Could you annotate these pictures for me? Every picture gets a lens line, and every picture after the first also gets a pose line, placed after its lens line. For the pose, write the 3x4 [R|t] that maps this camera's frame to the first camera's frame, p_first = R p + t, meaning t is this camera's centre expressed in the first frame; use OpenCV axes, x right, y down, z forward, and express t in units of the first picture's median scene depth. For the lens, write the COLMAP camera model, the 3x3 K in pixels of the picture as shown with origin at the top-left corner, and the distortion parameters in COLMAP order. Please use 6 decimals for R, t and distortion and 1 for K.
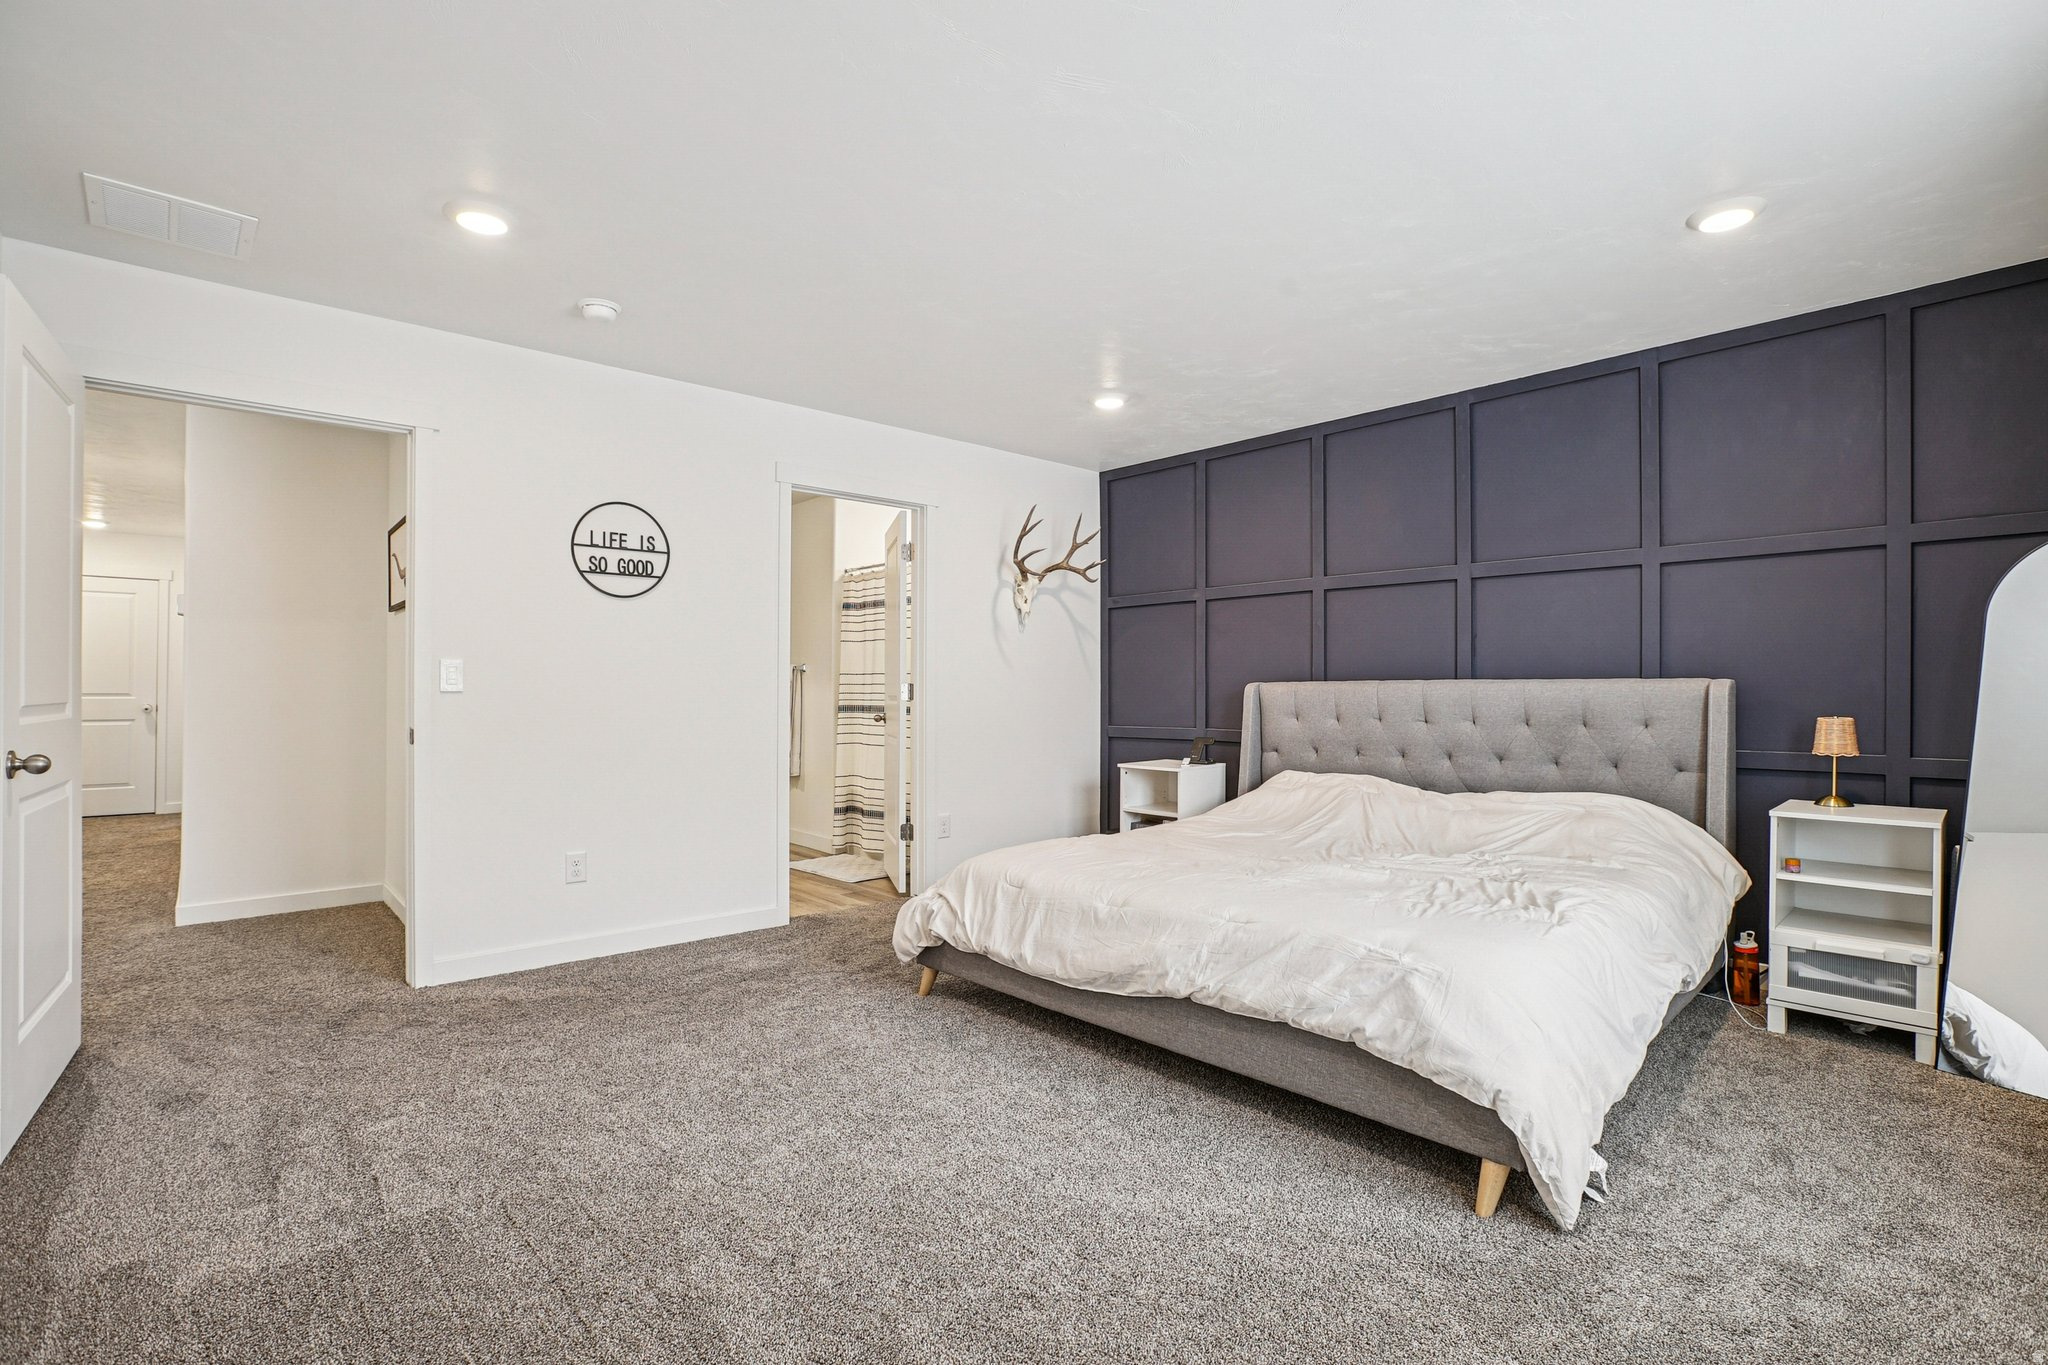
lens RADIAL K [[952.8, 0, 1034.6], [0, 952.8, 683.9], [0, 0, 1]] dist [-0.046878, 0.014574]
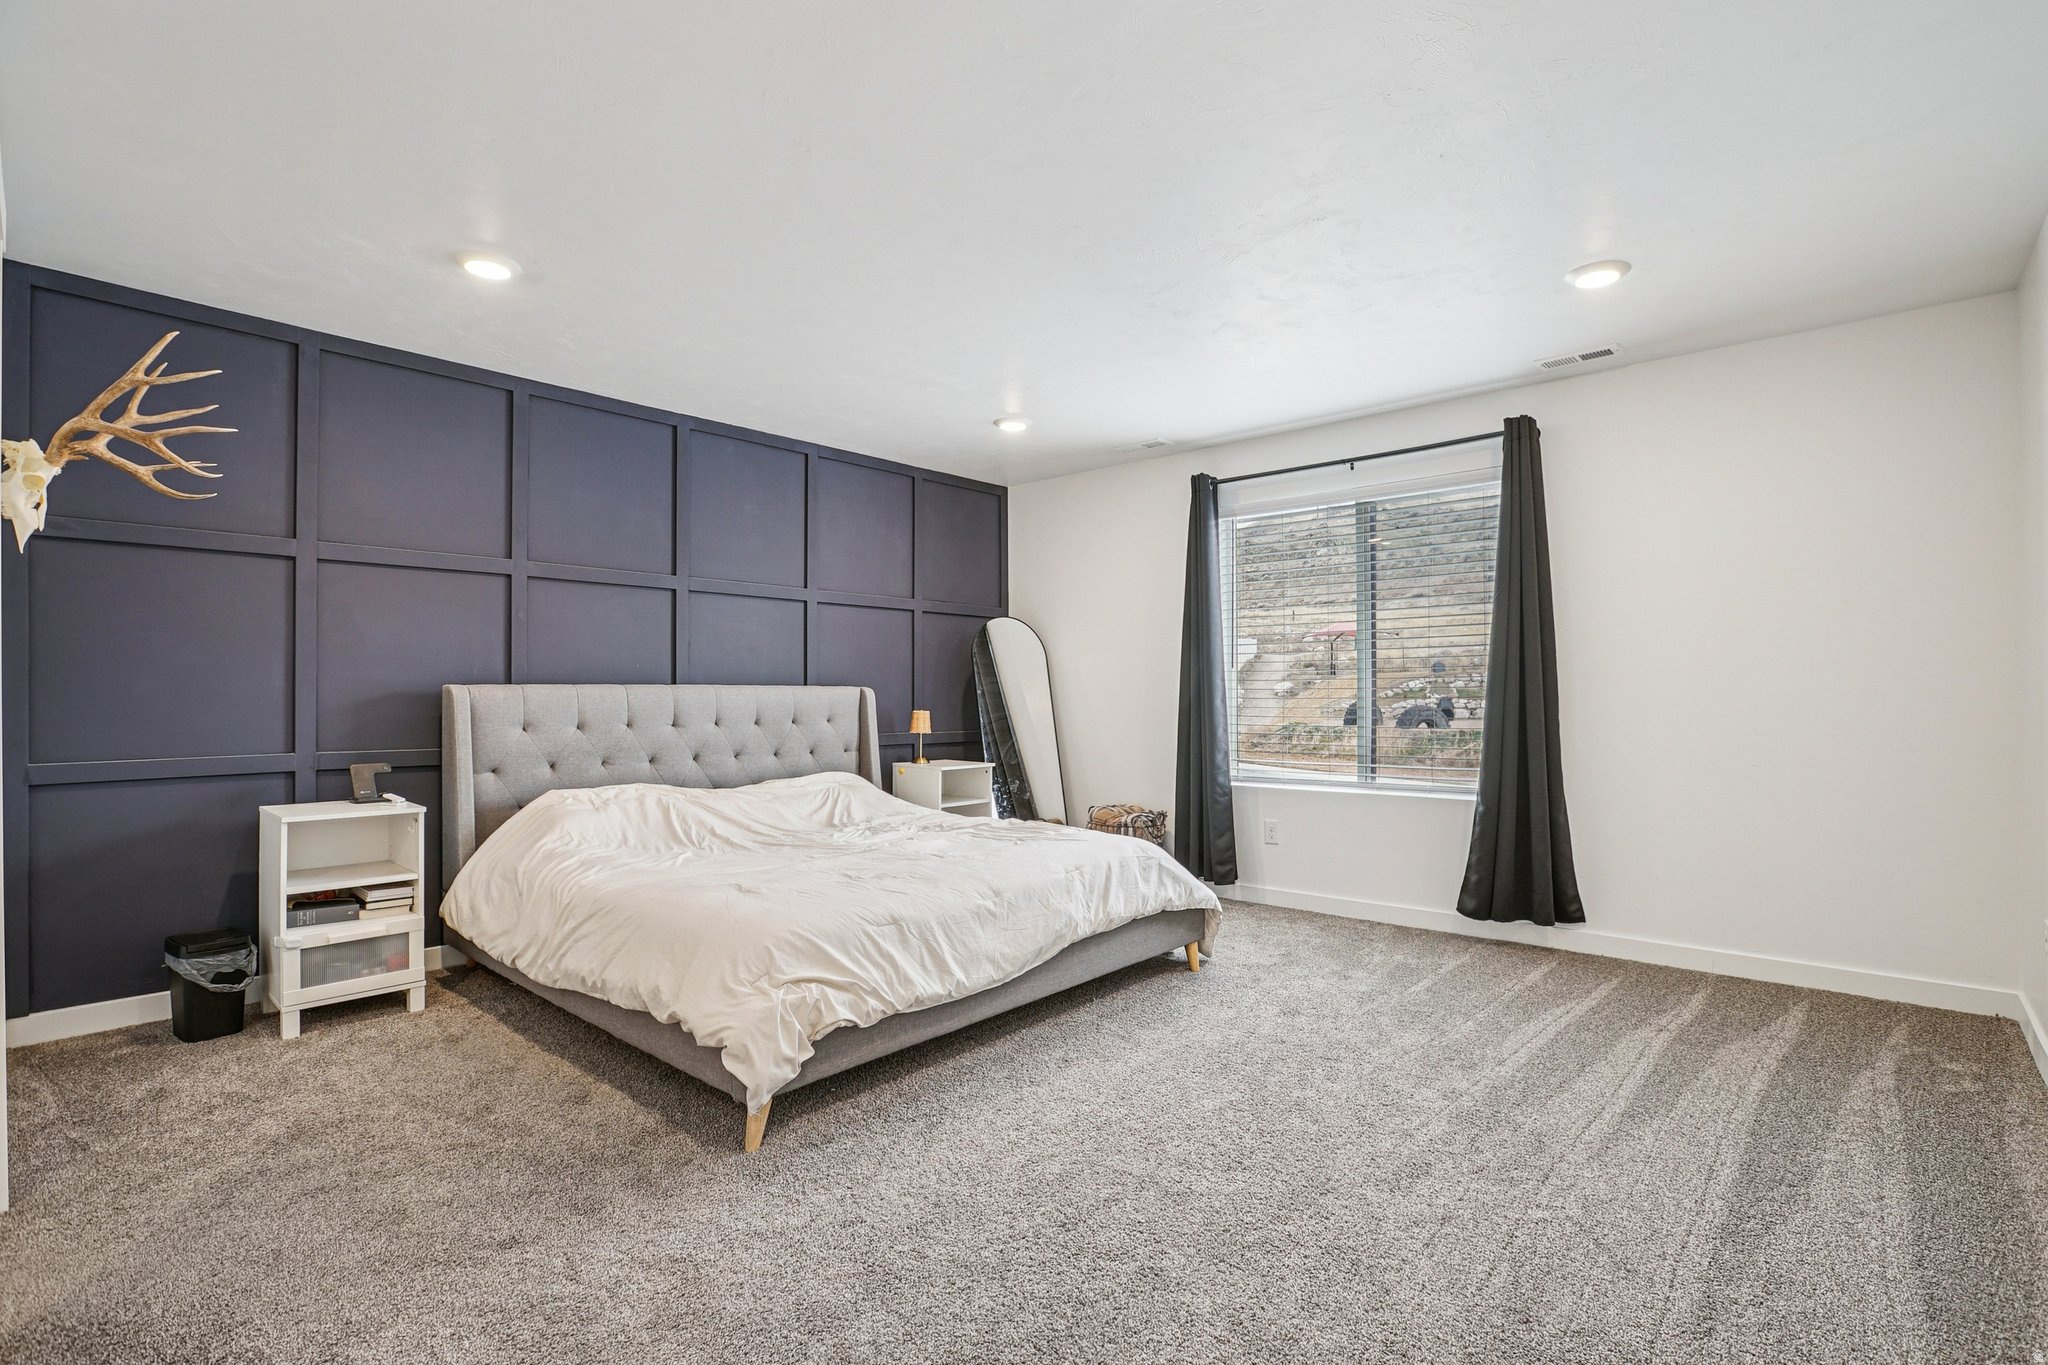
lens RADIAL K [[952.8, 0, 1034.6], [0, 952.8, 683.9], [0, 0, 1]] dist [-0.046878, 0.014574]
pose [[-0.095509, 0.013309, 0.995340, -0.701708], [-0.004823, 0.999893, -0.013833, 0.007521], [-0.995417, -0.006122, -0.095435, 0.758106]]
